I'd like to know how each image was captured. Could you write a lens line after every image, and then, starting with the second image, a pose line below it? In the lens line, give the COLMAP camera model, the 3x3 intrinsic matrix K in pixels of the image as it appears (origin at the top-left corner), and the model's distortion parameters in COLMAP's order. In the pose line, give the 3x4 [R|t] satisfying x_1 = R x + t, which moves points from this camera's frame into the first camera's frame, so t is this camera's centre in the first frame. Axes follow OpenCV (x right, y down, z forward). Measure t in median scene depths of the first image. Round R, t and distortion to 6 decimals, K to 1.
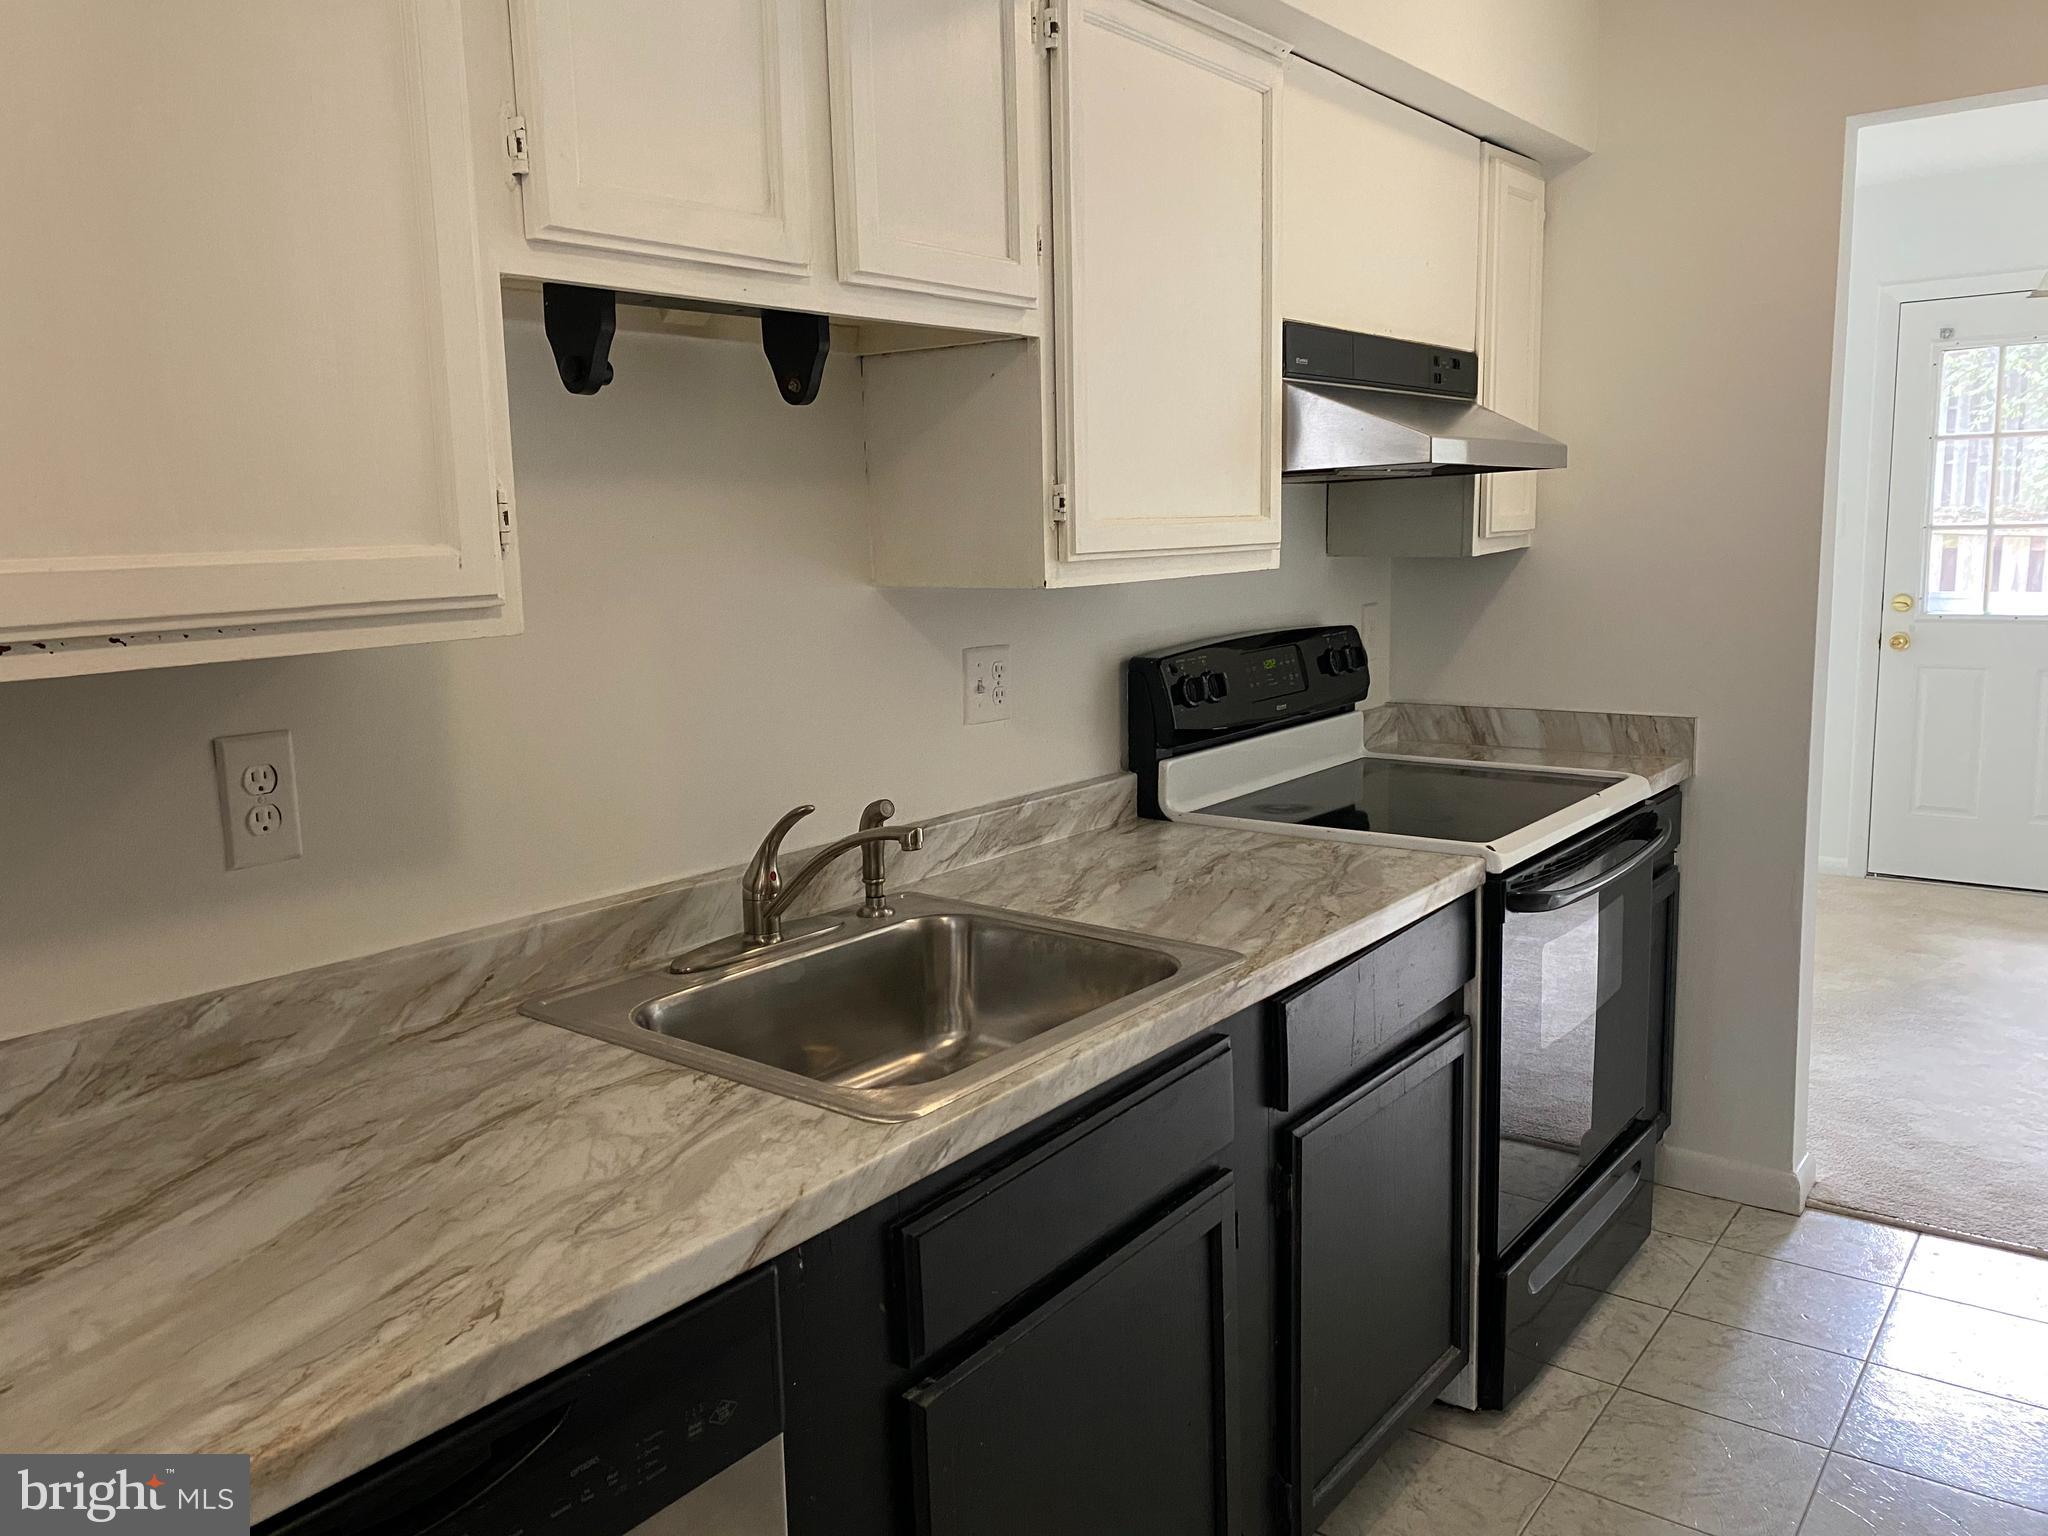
lens RADIAL K [[1542.7, 0, 1022.6], [0, 1542.7, 765.6], [0, 0, 1]] dist [0.012150, -0.016319]
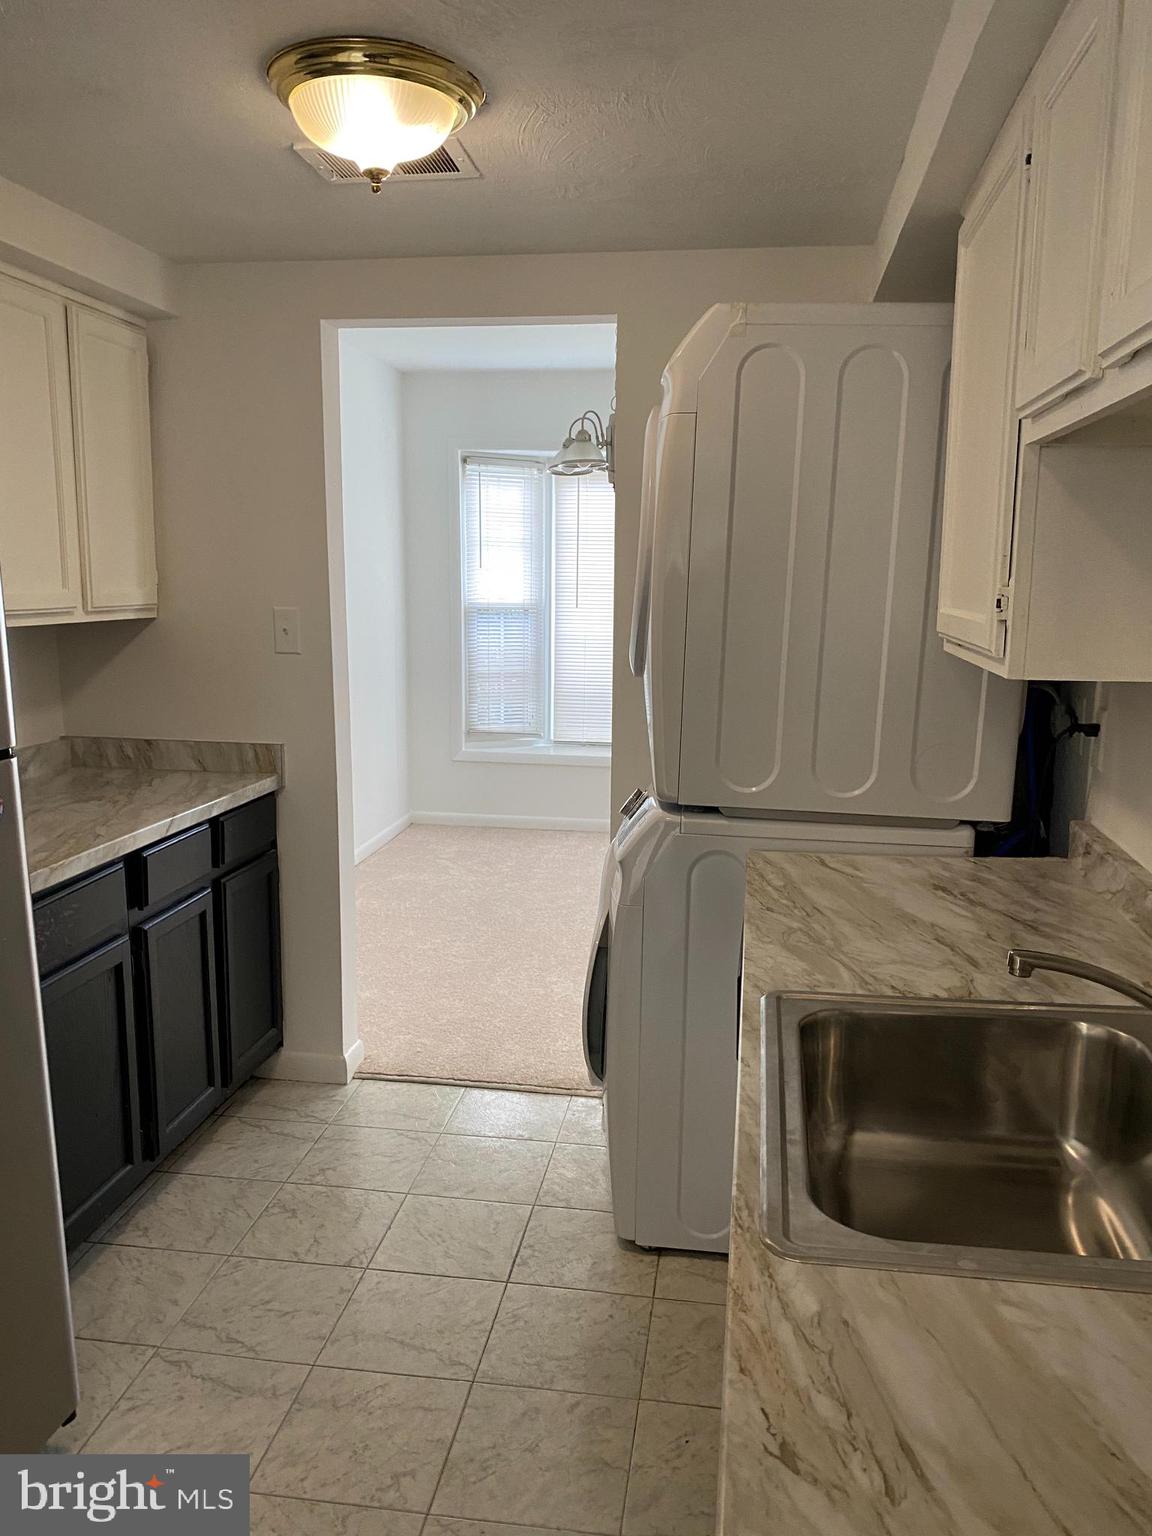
lens RADIAL K [[1157.0, 0, 578.5], [0, 1157.0, 773.9], [0, 0, 1]] dist [0.012150, -0.016319]
pose [[-0.875767, 0.103540, -0.471499, 0.637771], [-0.061688, 0.944716, 0.322036, -0.358194], [0.478776, 0.311114, -0.820963, 1.859650]]
